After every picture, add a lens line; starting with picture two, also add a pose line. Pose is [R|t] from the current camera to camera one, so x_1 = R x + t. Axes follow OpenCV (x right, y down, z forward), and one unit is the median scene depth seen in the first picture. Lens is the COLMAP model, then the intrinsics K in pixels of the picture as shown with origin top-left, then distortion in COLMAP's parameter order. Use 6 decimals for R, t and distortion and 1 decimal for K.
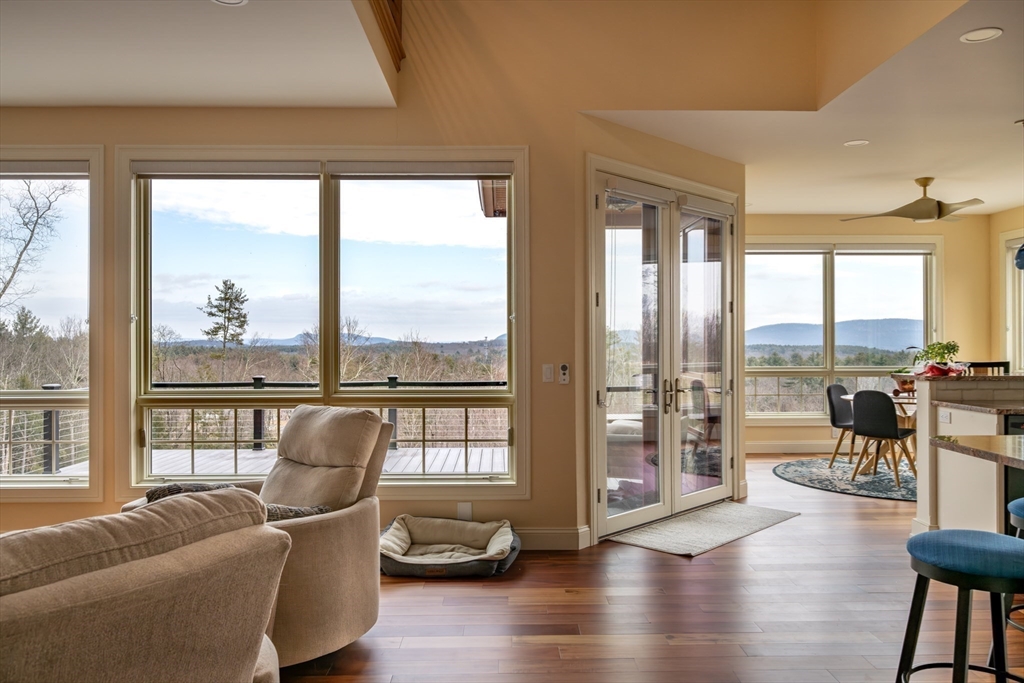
lens RADIAL K [[781.7, 0, 514.0], [0, 781.7, 338.6], [0, 0, 1]] dist [-0.003823, -0.000303]
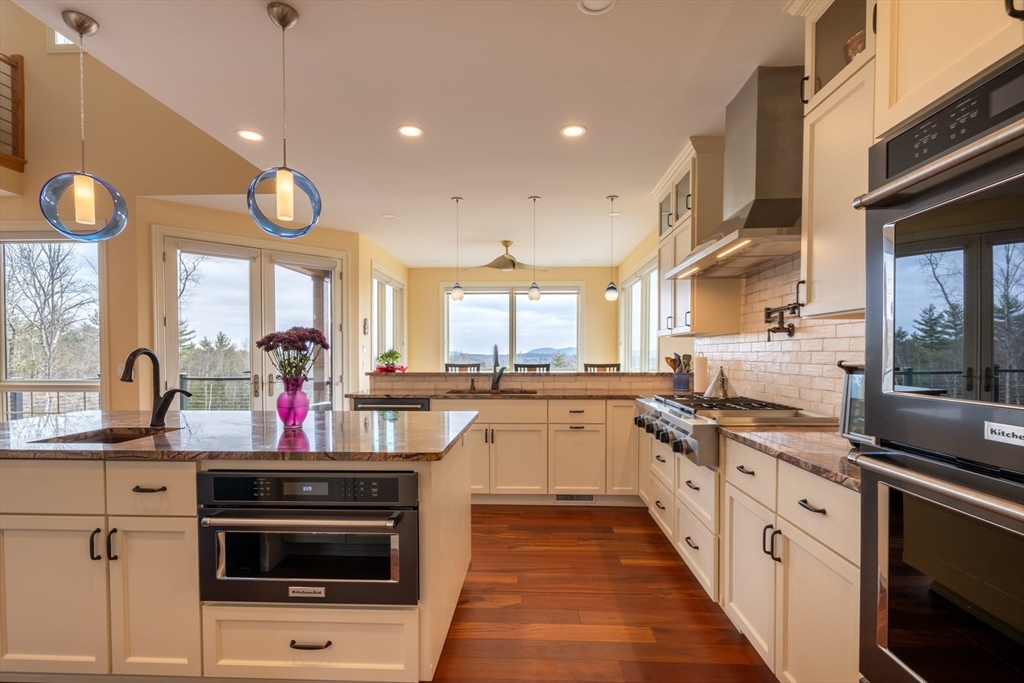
lens RADIAL K [[493.2, 0, 535.1], [0, 493.2, 363.2], [0, 0, 1]] dist [-0.015561, -0.001032]
pose [[0.999536, -0.000039, -0.030472, 0.607586], [0.000780, 0.999704, 0.024317, 0.006296], [0.030462, -0.024329, 0.999240, 0.045426]]
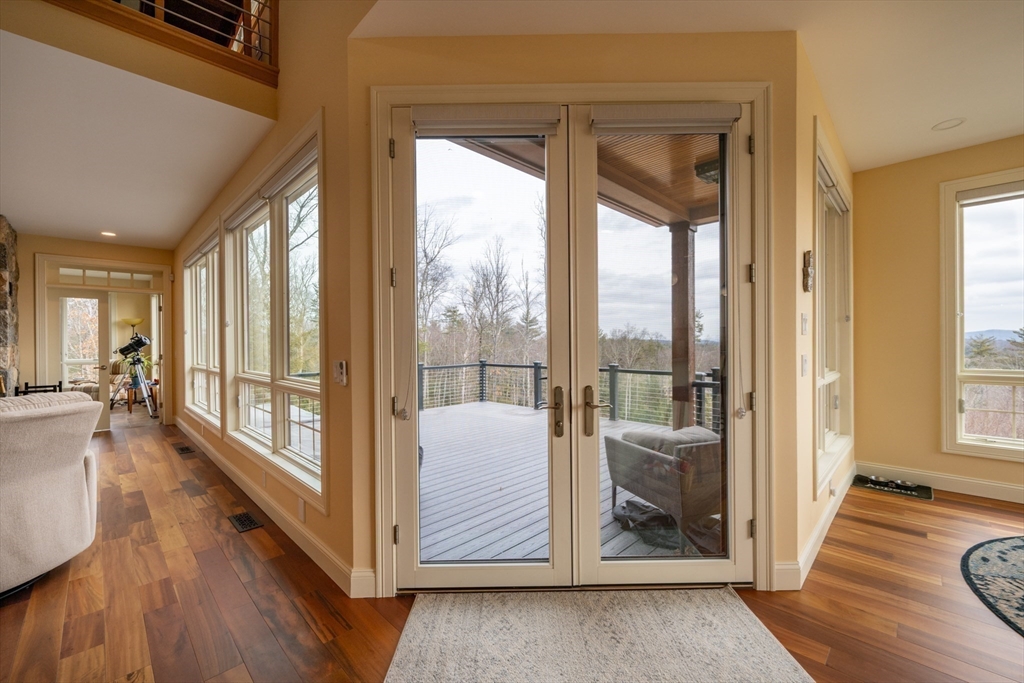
lens RADIAL K [[420.5, 0, 513.7], [0, 420.5, 343.0], [0, 0, 1]] dist [-0.002812, 0.001300]
pose [[0.696446, -0.002985, -0.717603, 0.341063], [0.010162, 0.999932, 0.005703, 0.009812], [0.717537, -0.011264, 0.696430, 0.566008]]
